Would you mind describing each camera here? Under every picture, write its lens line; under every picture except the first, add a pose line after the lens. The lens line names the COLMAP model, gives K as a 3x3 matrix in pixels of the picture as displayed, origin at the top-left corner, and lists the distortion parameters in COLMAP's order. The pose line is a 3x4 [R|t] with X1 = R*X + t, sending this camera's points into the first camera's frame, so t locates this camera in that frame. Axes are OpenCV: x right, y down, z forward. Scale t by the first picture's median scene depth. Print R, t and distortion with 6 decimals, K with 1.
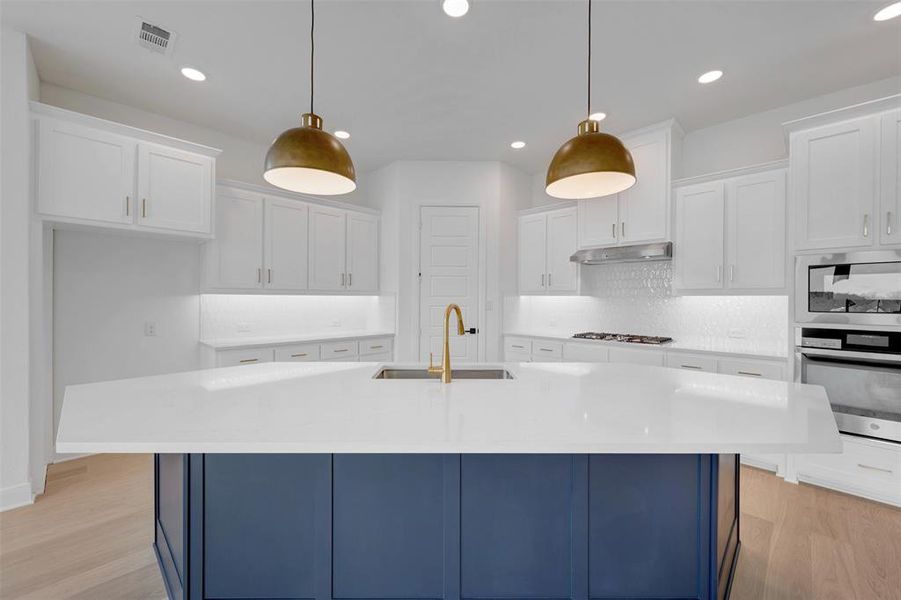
lens RADIAL K [[357.4, 0, 450.0], [0, 357.4, 299.4], [0, 0, 1]] dist [0.001669, -0.000633]
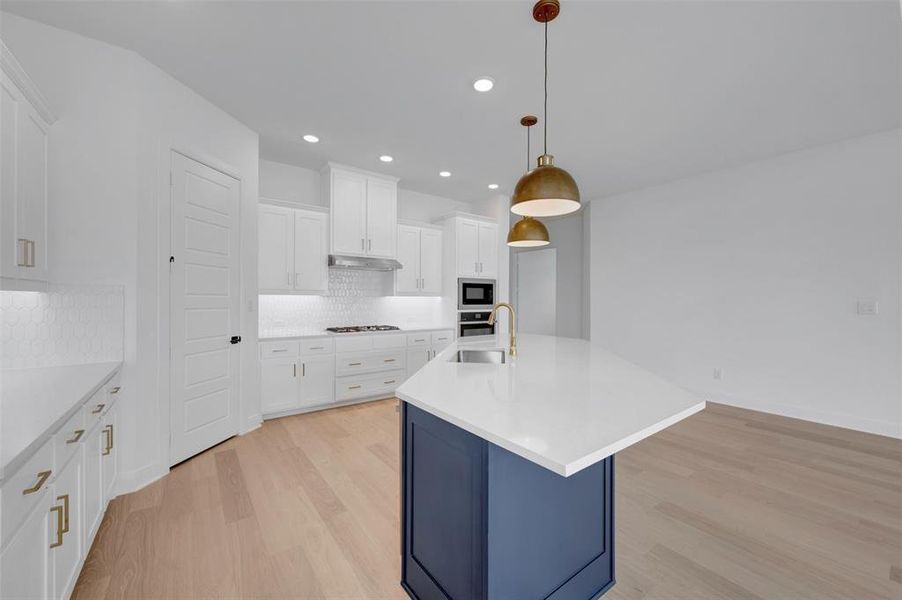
lens RADIAL K [[357.8, 0, 455.3], [0, 357.8, 300.1], [0, 0, 1]] dist [0.001669, -0.000633]
pose [[0.145232, -0.005684, 0.989381, -0.878606], [-0.002046, 0.999980, 0.006045, -0.004234], [-0.989396, -0.002902, 0.145217, 0.588479]]
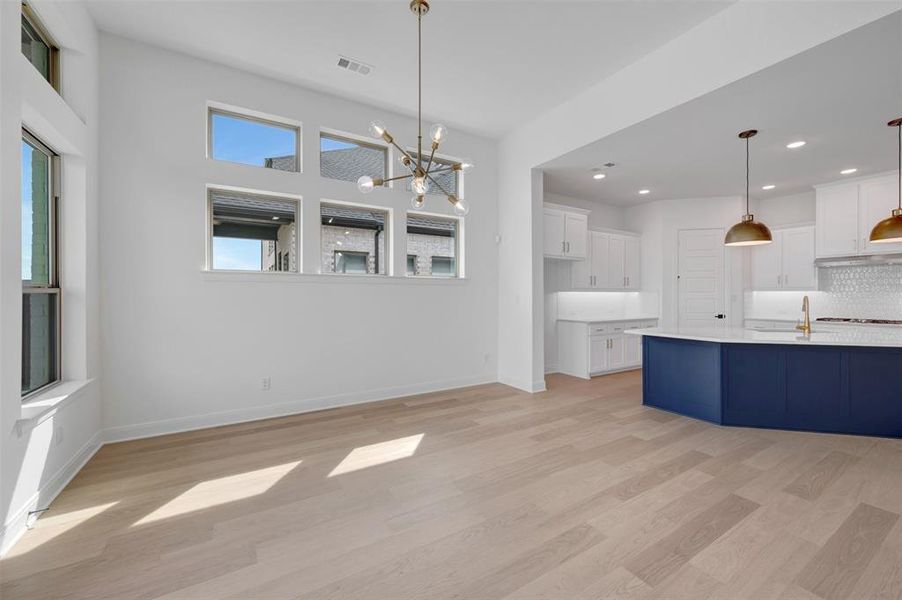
lens RADIAL K [[357.8, 0, 450.9], [0, 357.8, 294.2], [0, 0, 1]] dist [0.001669, -0.000633]
pose [[0.970243, -0.005376, -0.242072, -0.881074], [0.004575, 0.999982, -0.003871, 0.001448], [0.242089, 0.002649, 0.970250, -0.891612]]
